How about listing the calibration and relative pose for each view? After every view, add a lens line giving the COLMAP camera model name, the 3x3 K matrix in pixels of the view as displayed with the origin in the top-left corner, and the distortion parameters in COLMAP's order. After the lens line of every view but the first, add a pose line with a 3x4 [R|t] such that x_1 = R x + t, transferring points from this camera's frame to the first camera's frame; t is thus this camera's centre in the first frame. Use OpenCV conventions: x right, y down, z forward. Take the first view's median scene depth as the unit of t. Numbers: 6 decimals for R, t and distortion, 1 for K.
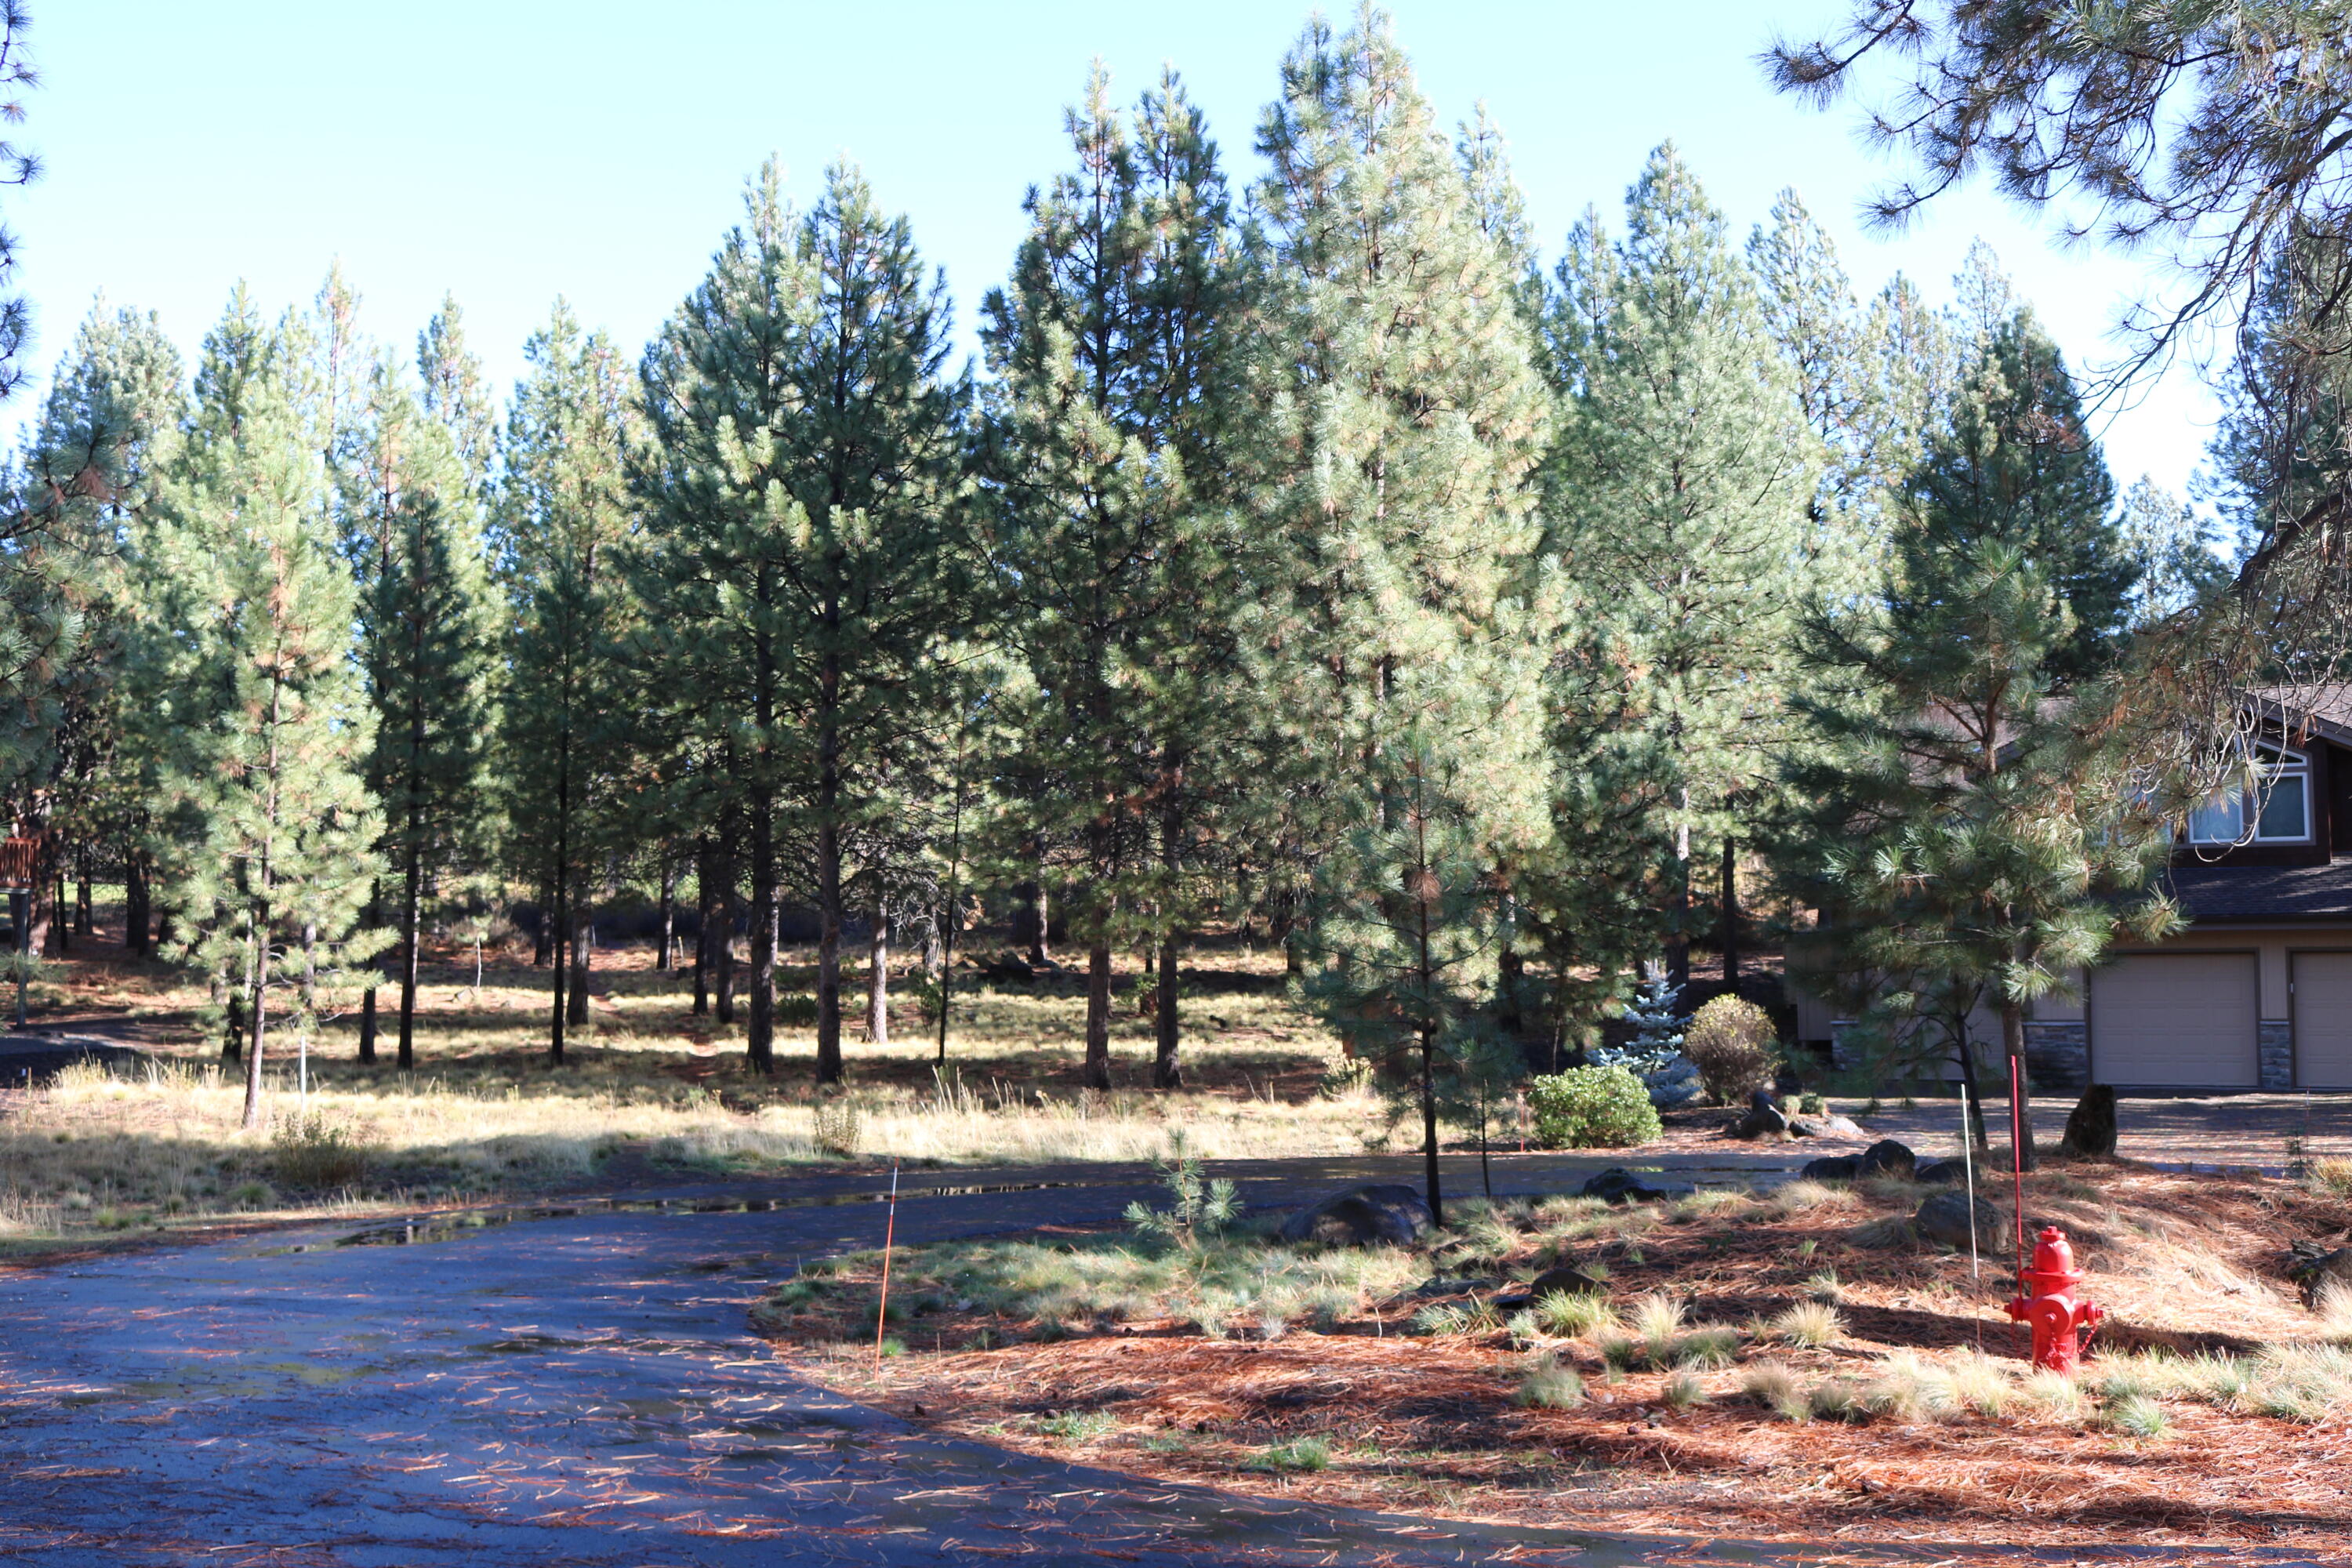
lens RADIAL K [[2308.8, 0, 1176.0], [0, 2308.8, 784.0], [0, 0, 1]] dist [-0.128962, 0.102988]
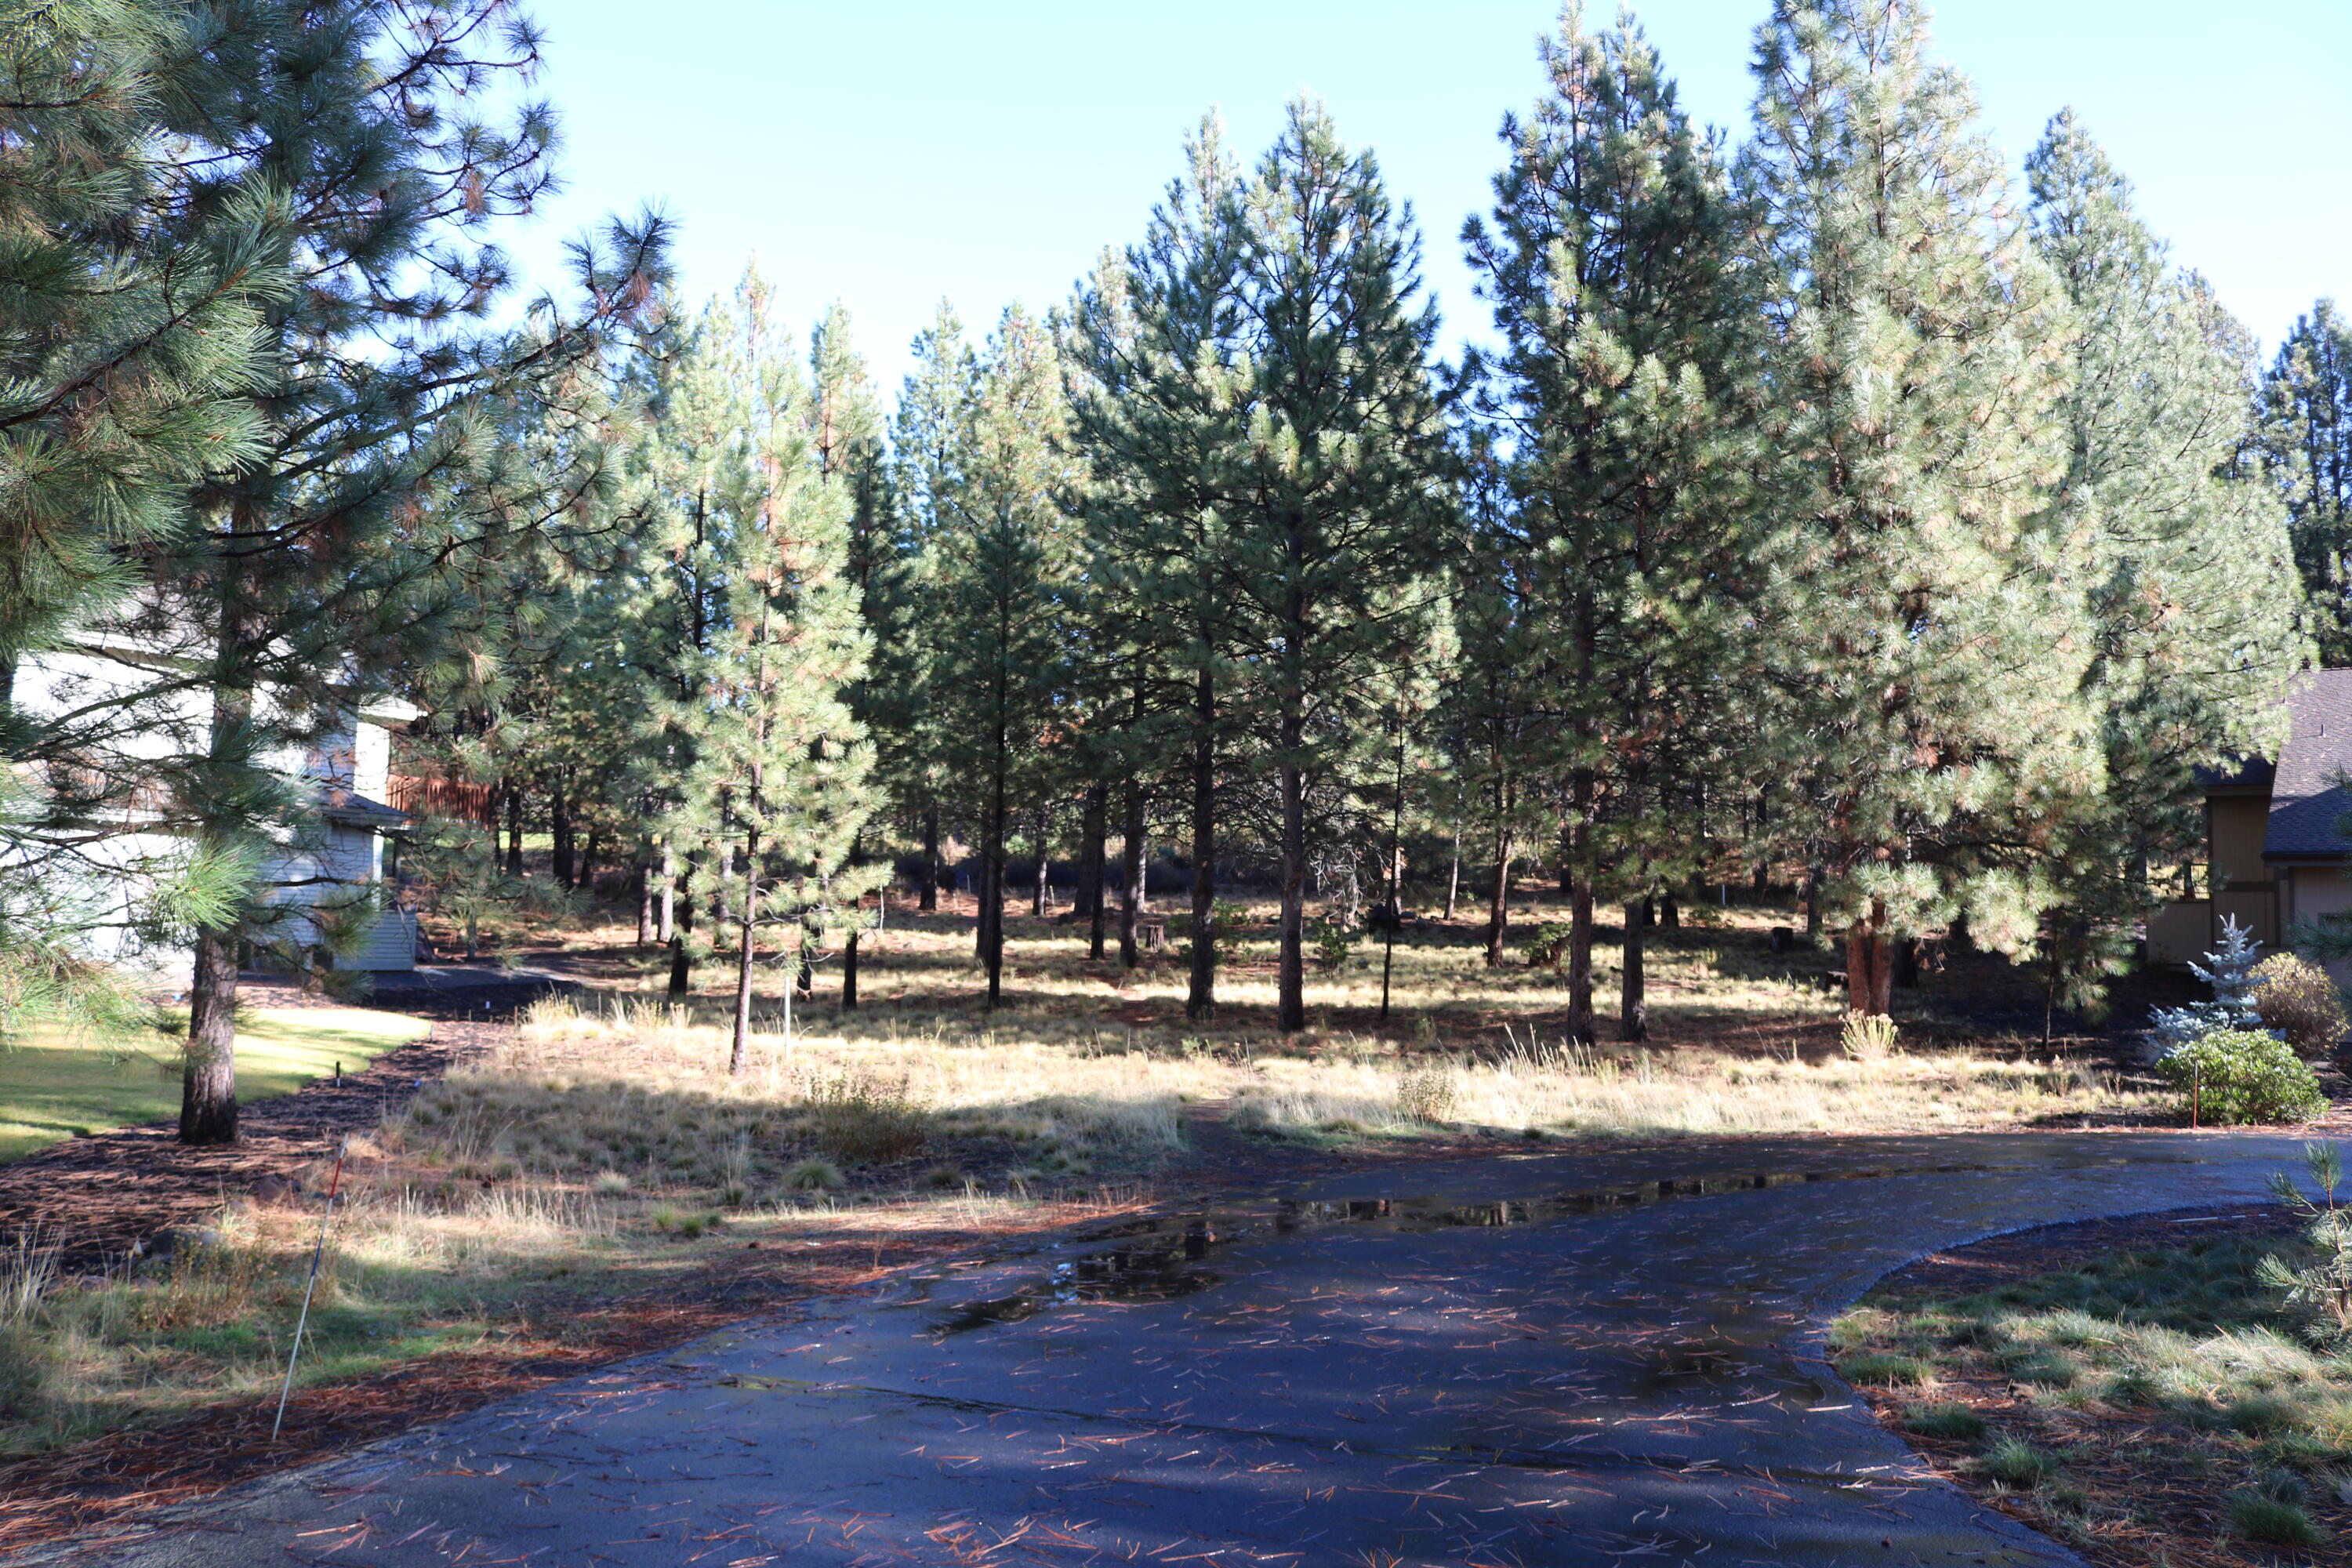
lens RADIAL K [[1909.2, 0, 1176.0], [0, 1909.2, 784.0], [0, 0, 1]] dist [-0.181894, 0.176971]
pose [[0.995167, 0.009605, -0.097727, -0.127452], [-0.008878, 0.999930, 0.007877, 0.019793], [0.097795, -0.006971, 0.995182, 0.200998]]
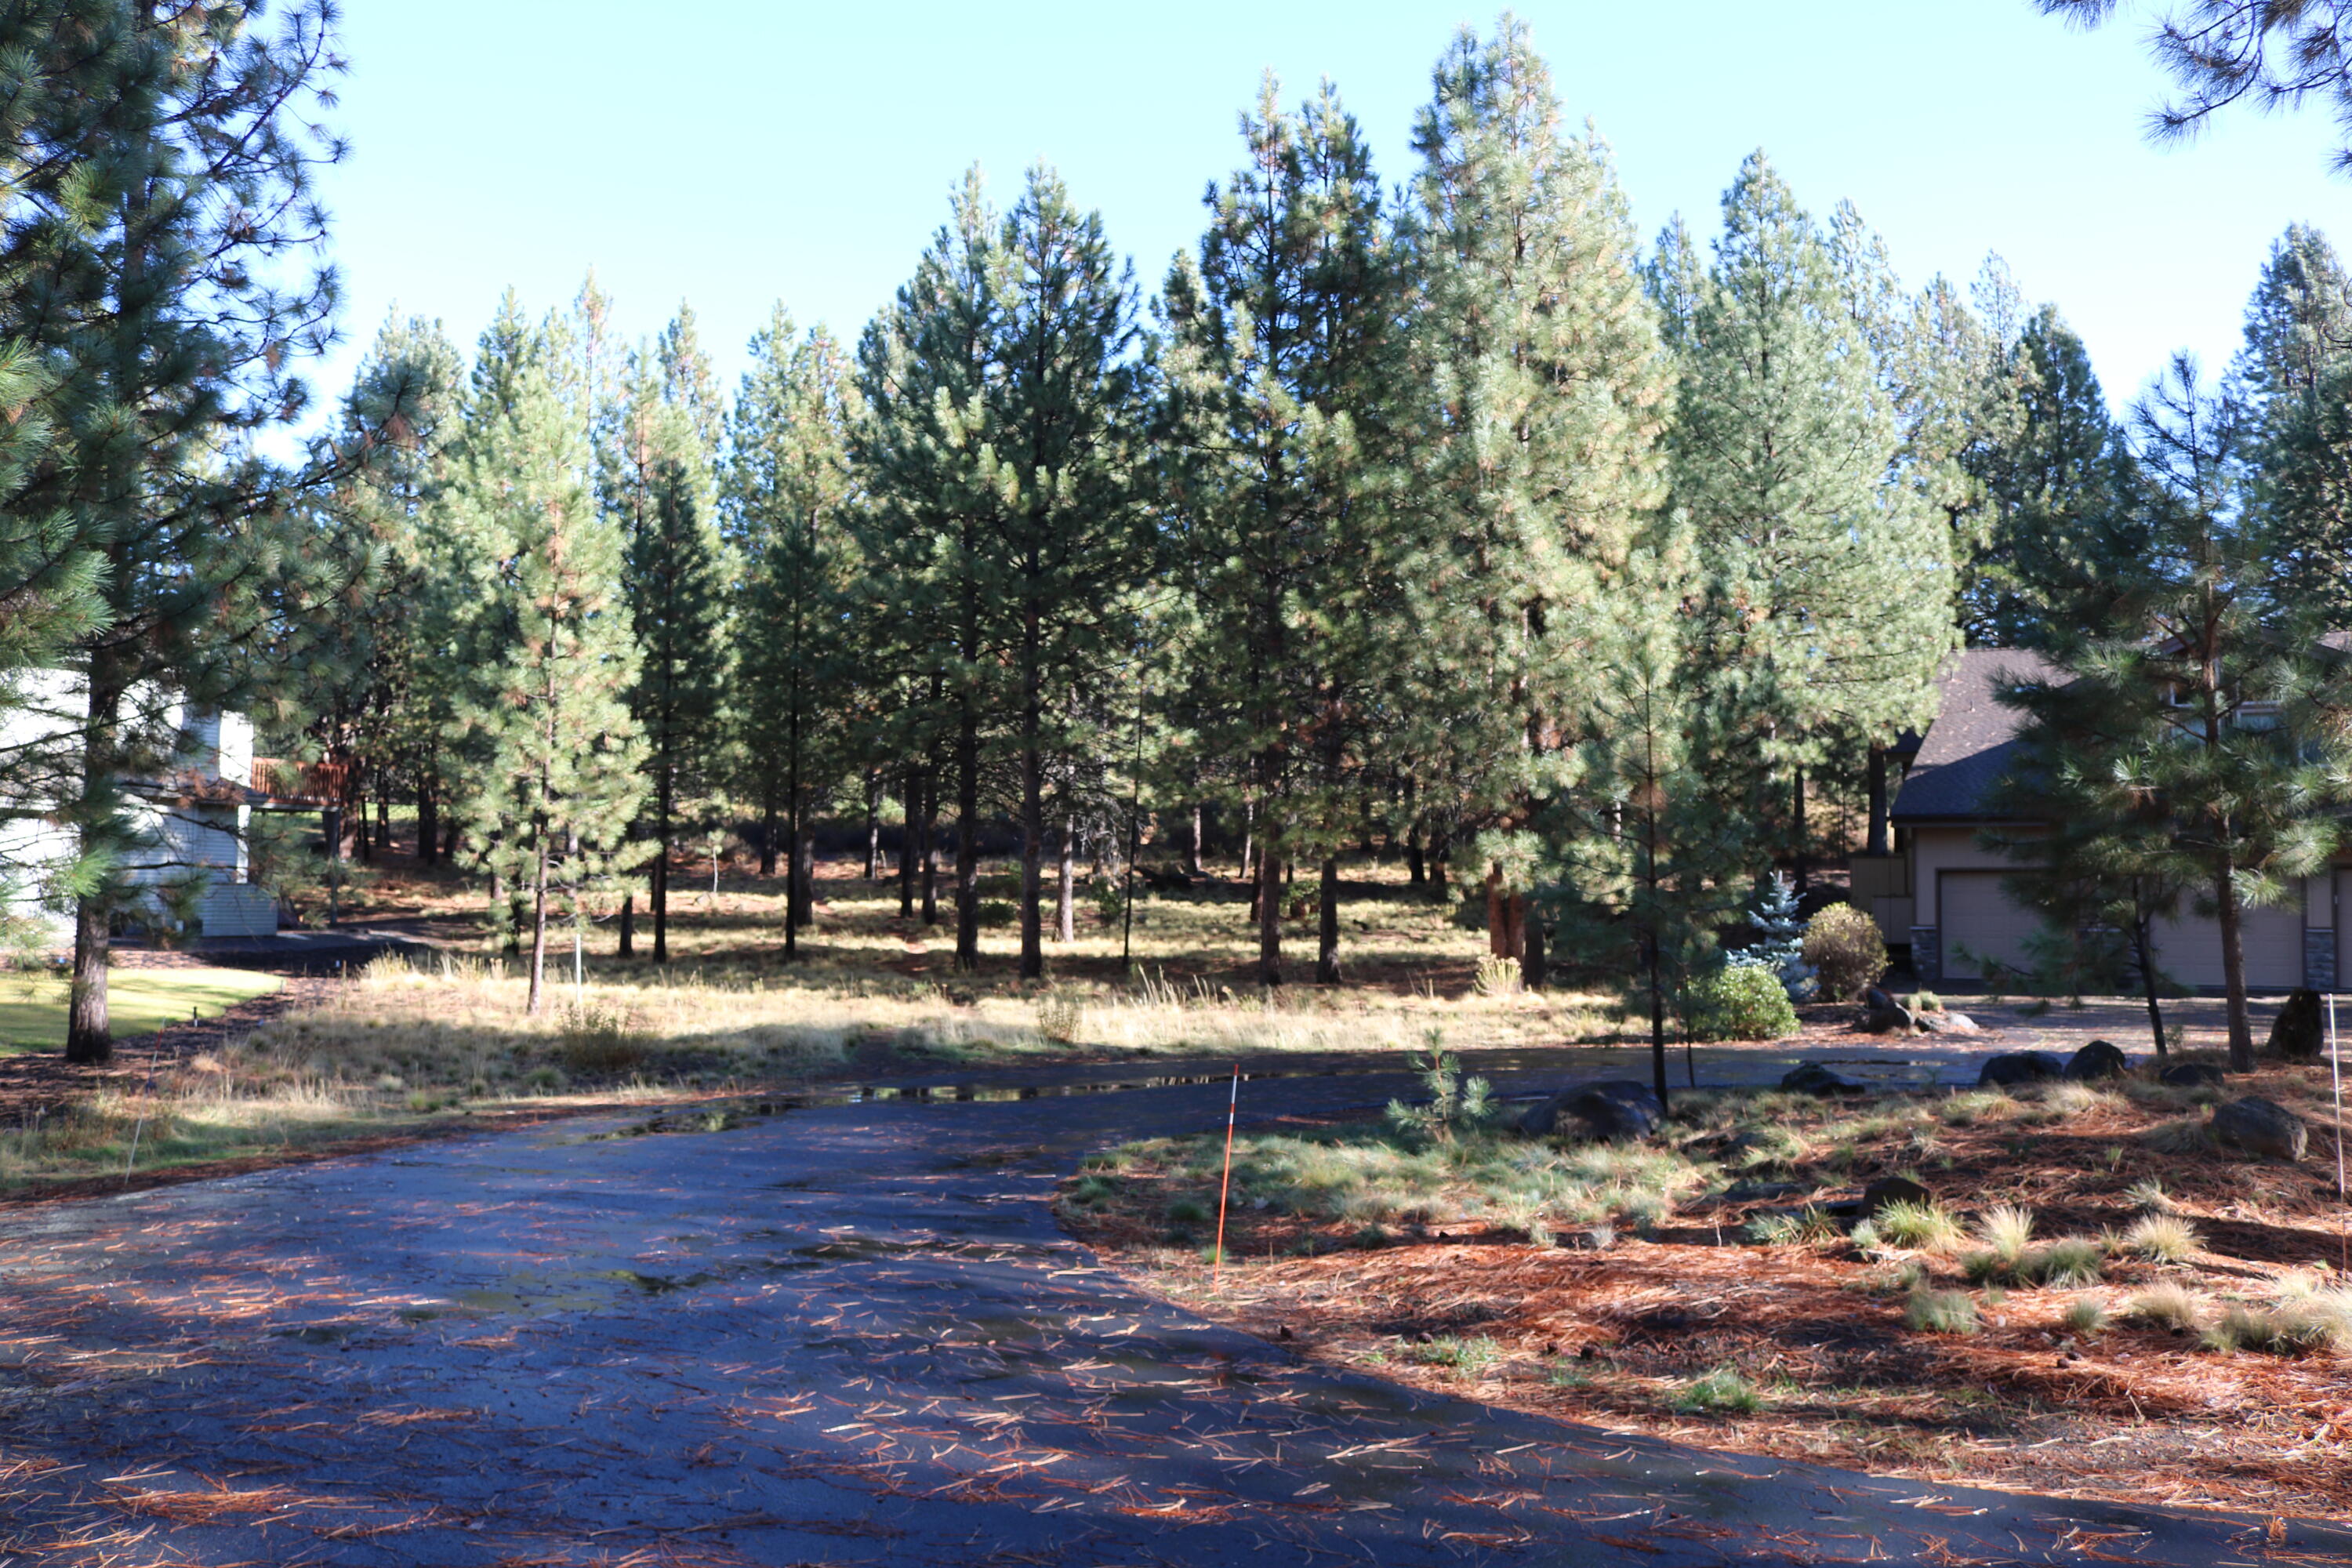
lens RADIAL K [[1931.0, 0, 1176.0], [0, 1931.0, 784.0], [0, 0, 1]] dist [-0.161804, 0.128768]
pose [[0.998721, 0.002459, -0.050491, -0.033258], [-0.000929, 0.999541, 0.030296, 0.005848], [0.050542, -0.030210, 0.998265, 0.059111]]
